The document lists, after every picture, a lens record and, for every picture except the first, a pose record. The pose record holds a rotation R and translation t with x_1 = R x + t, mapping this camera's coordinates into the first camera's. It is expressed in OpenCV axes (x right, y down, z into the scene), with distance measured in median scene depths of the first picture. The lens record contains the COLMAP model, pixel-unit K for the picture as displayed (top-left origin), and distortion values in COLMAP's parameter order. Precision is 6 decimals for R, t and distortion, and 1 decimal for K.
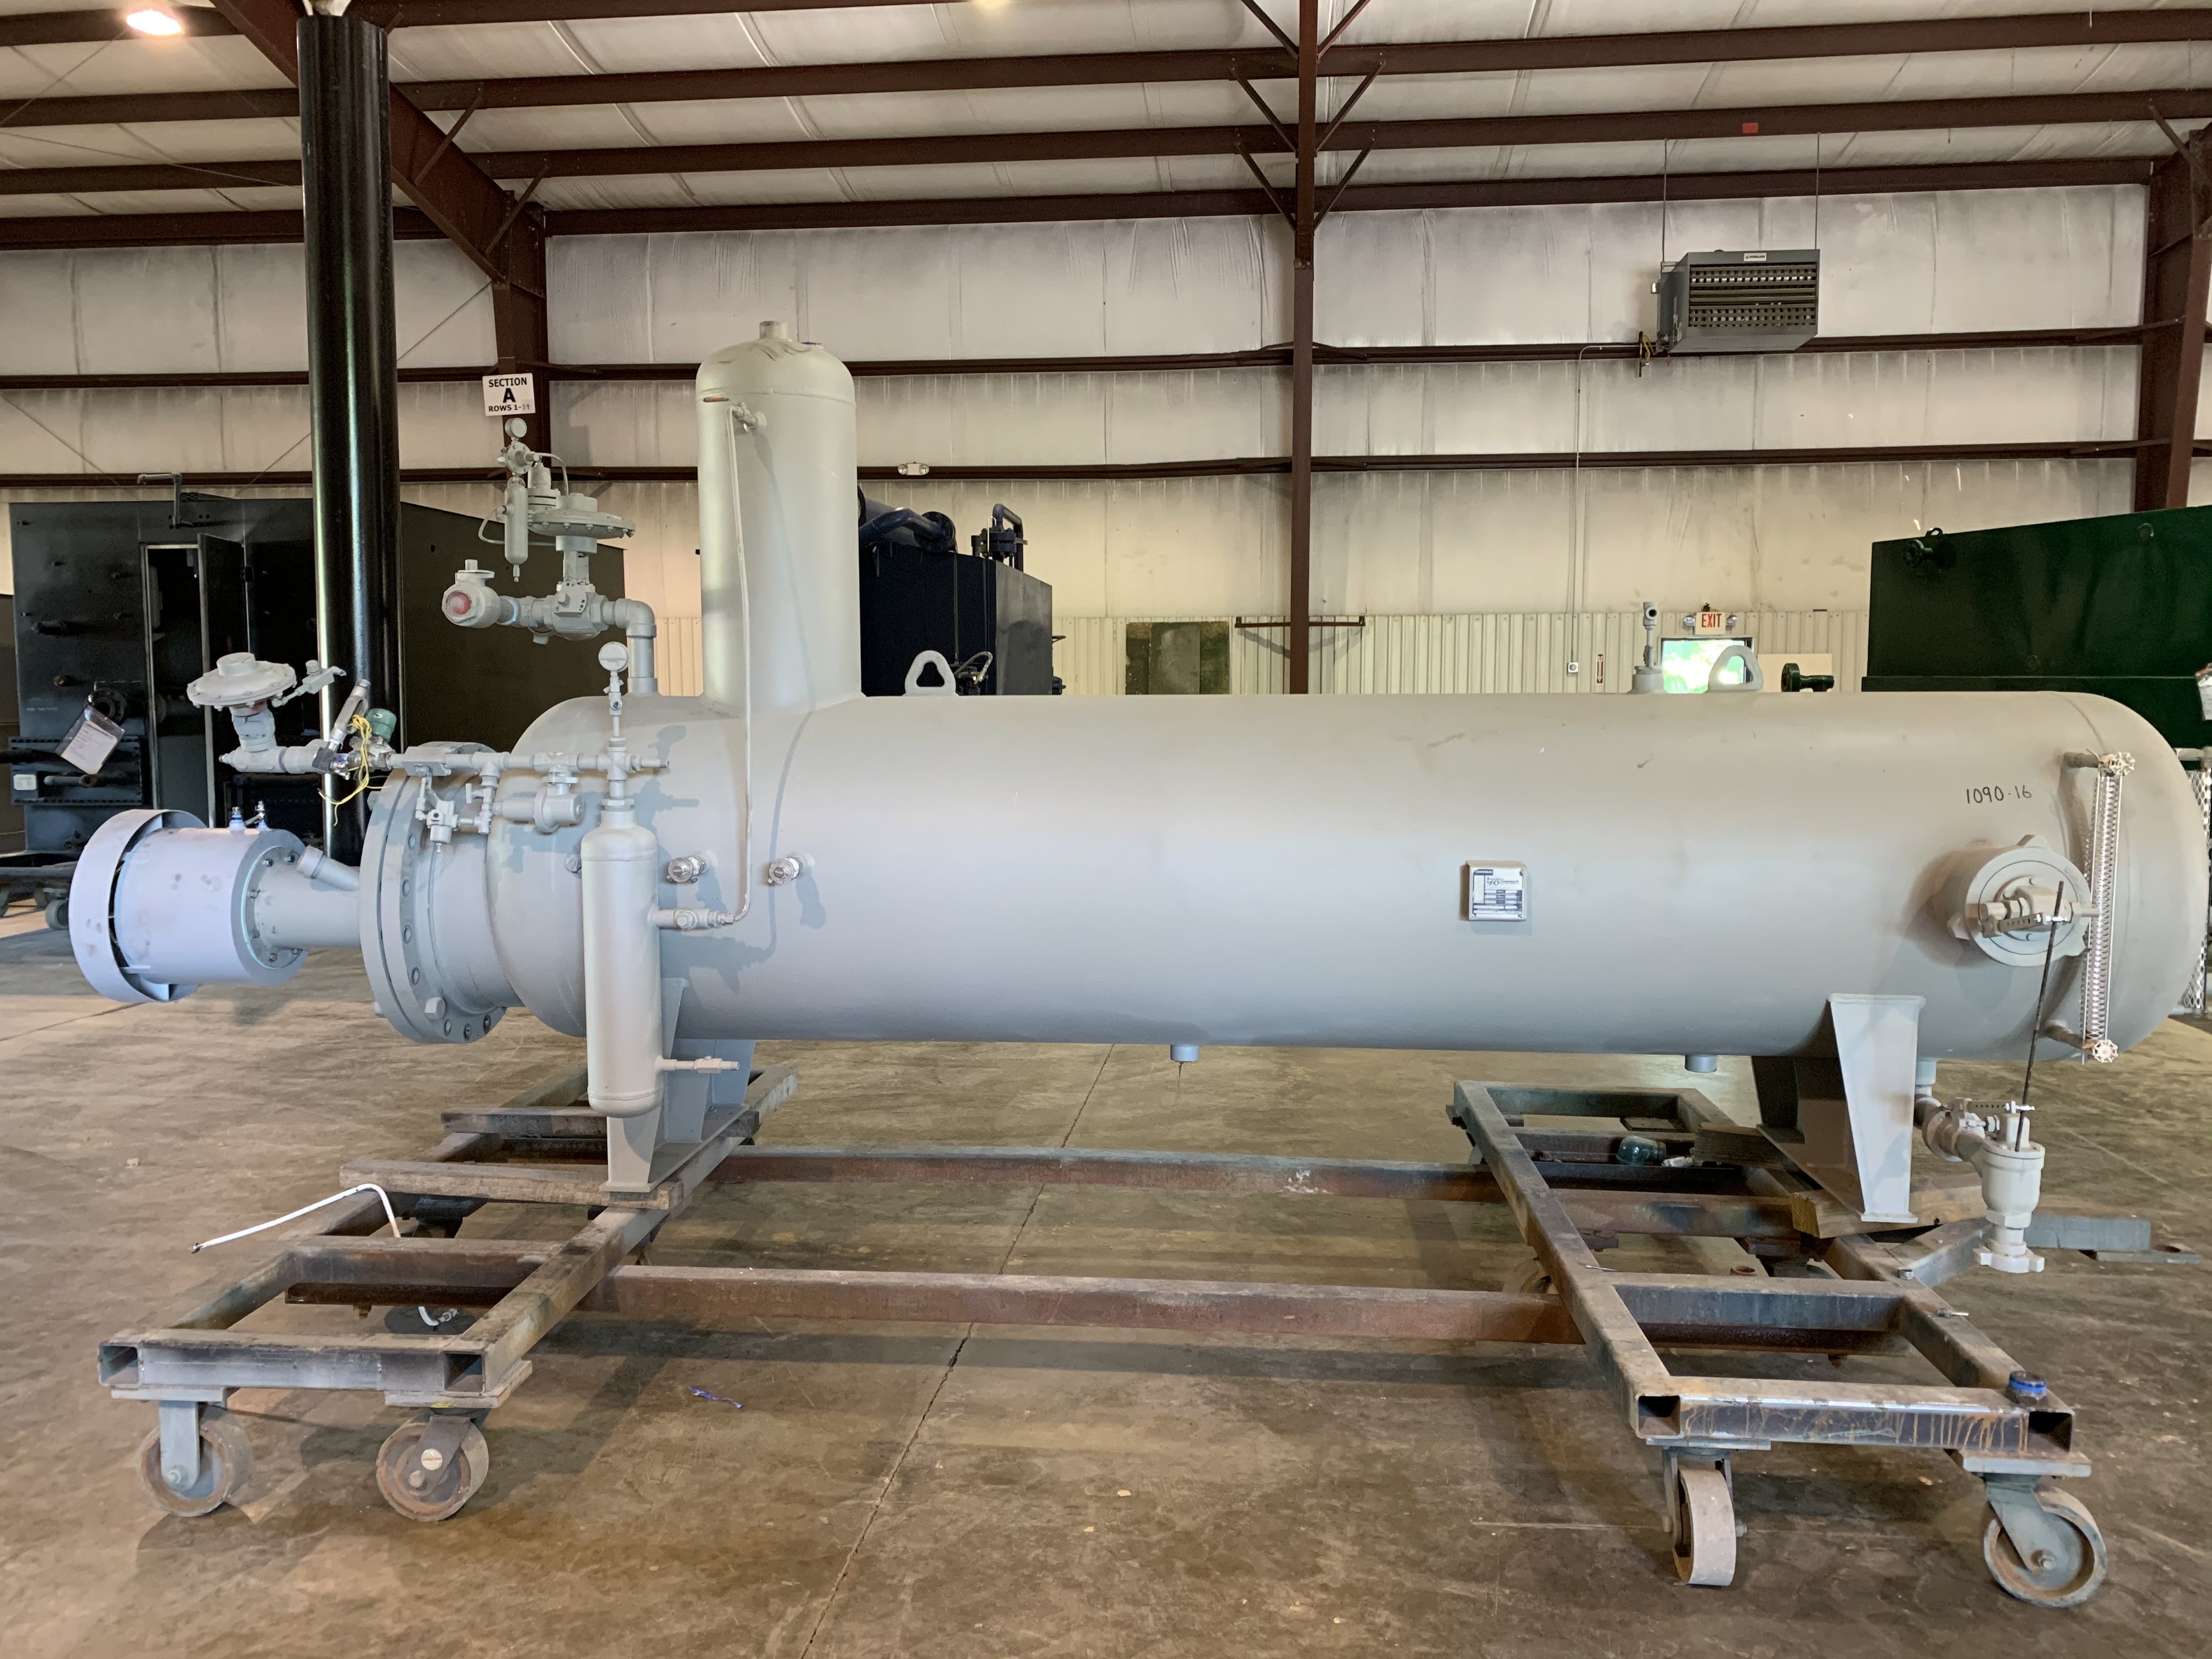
lens RADIAL K [[1685.7, 0, 1118.3], [0, 1685.7, 824.9], [0, 0, 1]] dist [0.029732, -0.023052]
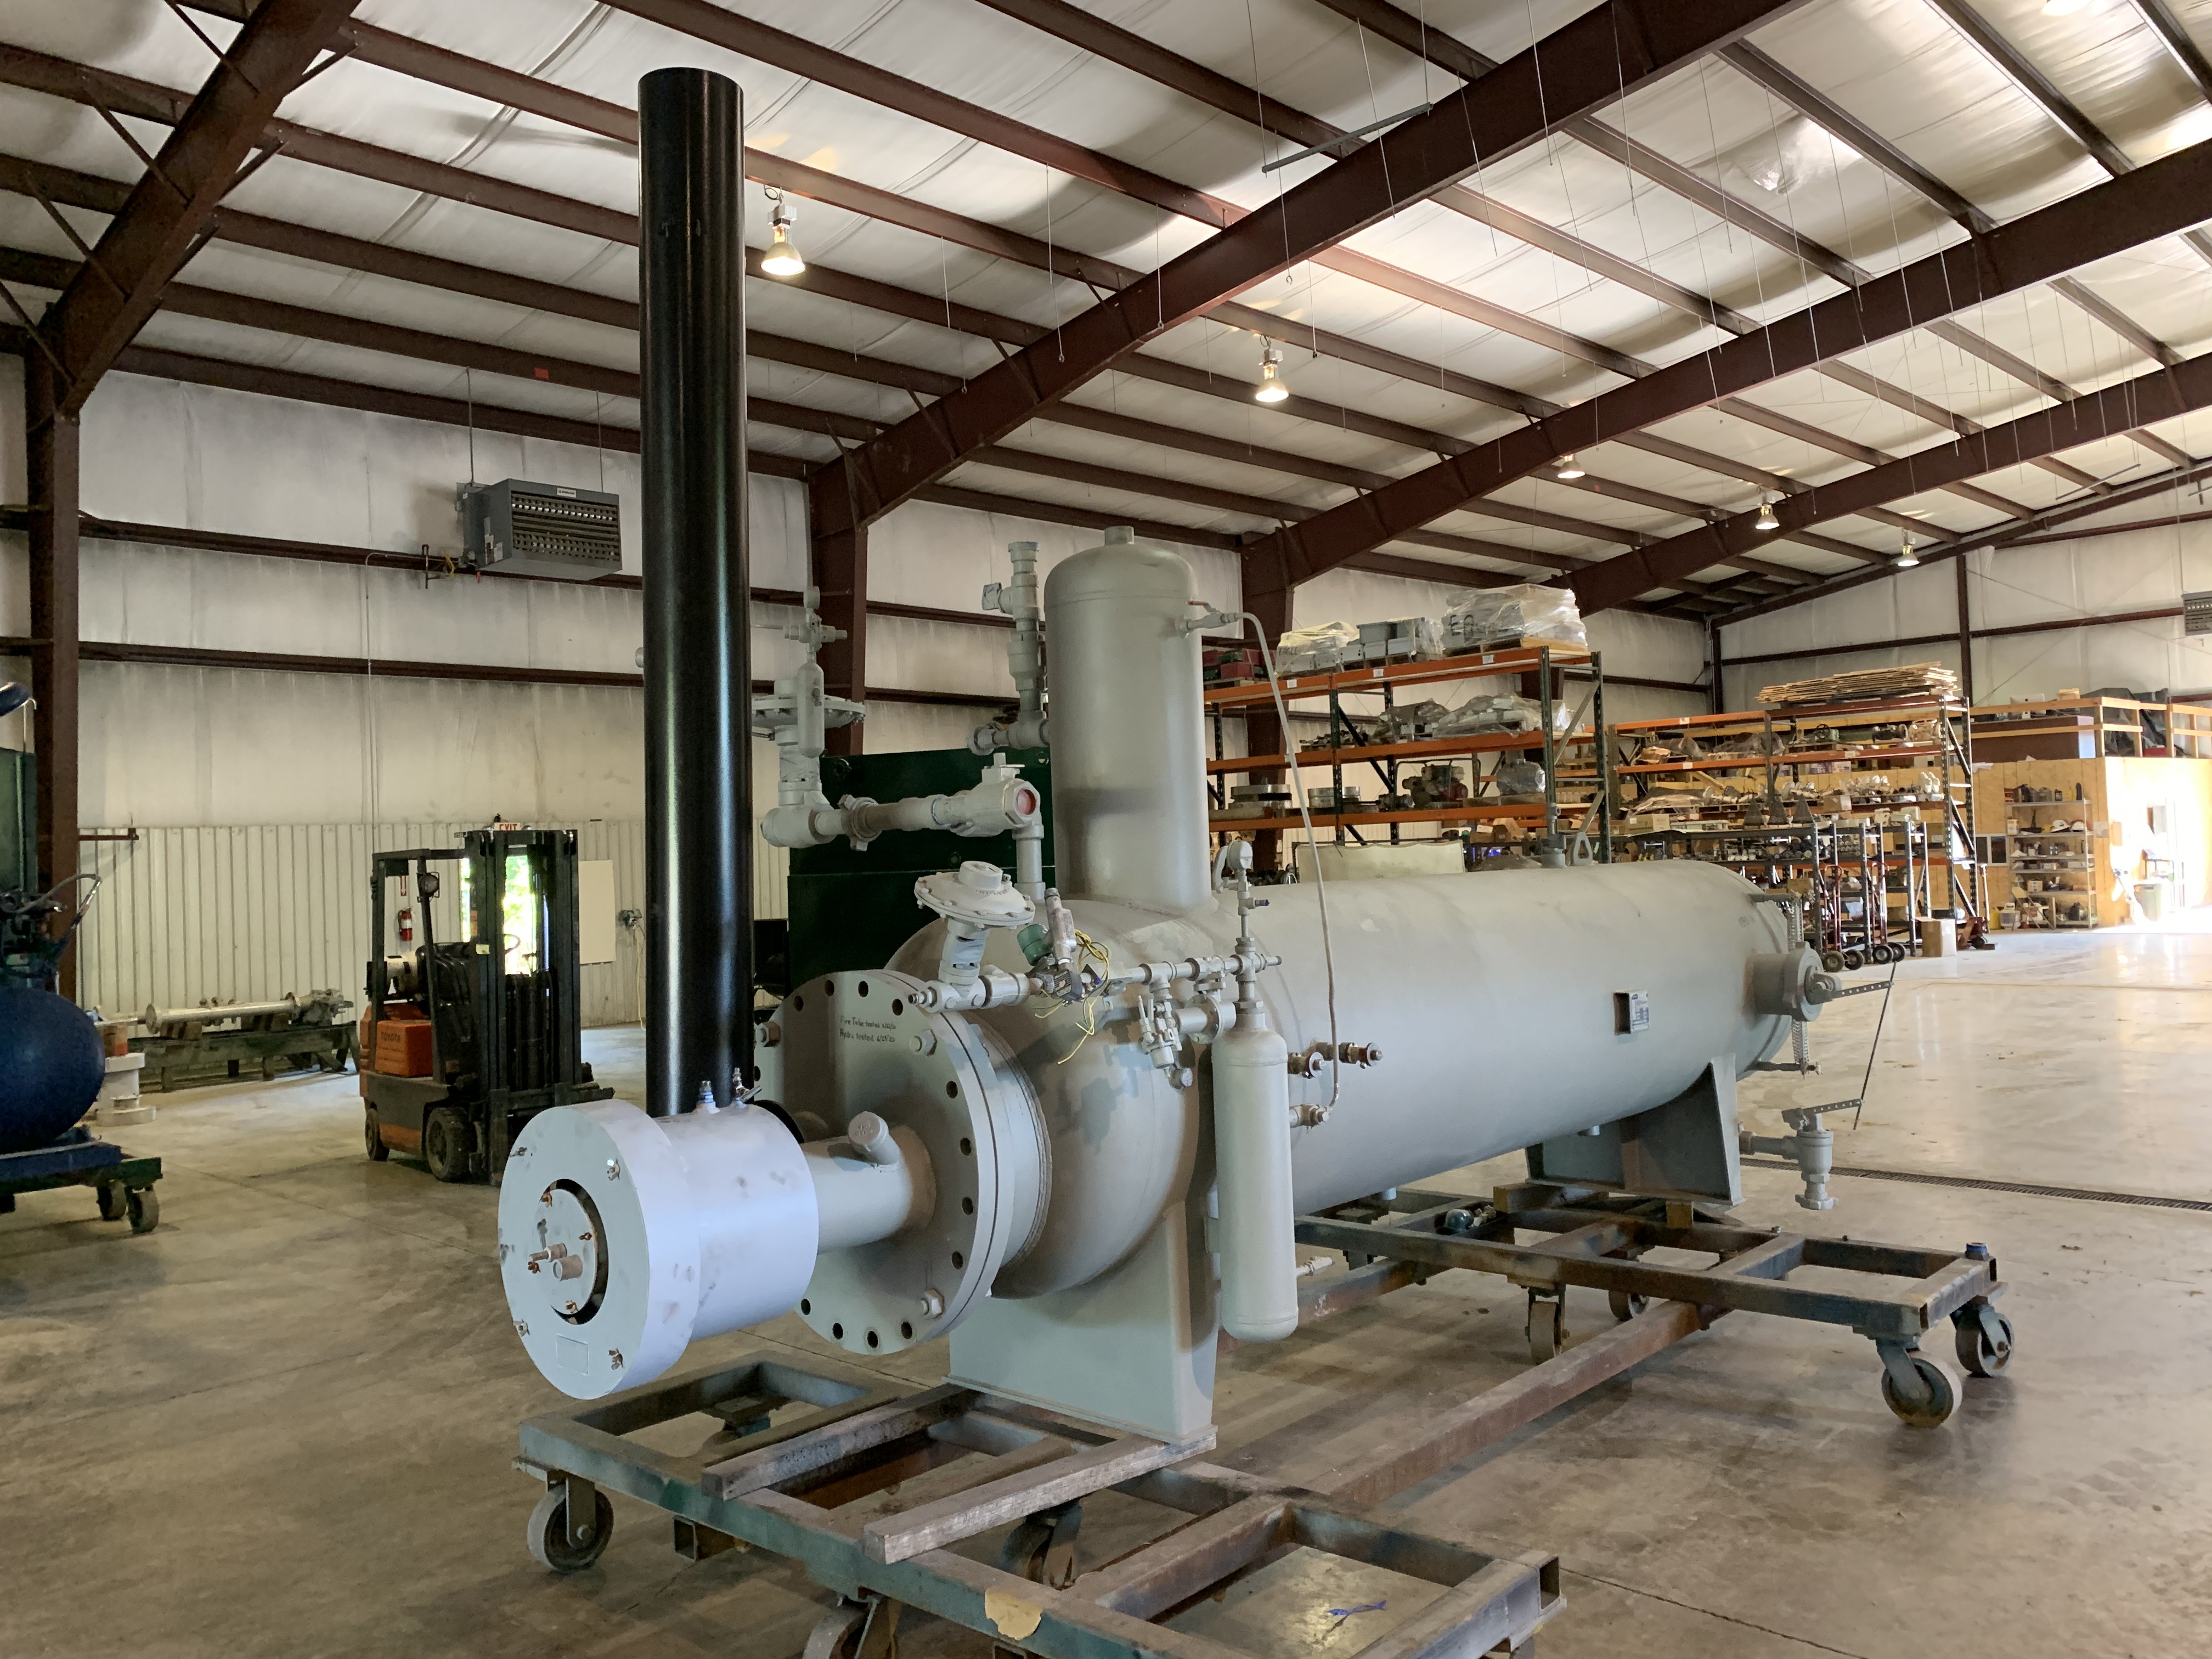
lens RADIAL K [[1685.7, 0, 1113.5], [0, 1685.7, 813.7], [0, 0, 1]] dist [0.029732, -0.023052]
pose [[0.623223, -0.002514, 0.782040, -0.219530], [0.104784, 0.991246, -0.080318, -0.010803], [-0.774993, 0.132001, 0.618031, 0.088029]]
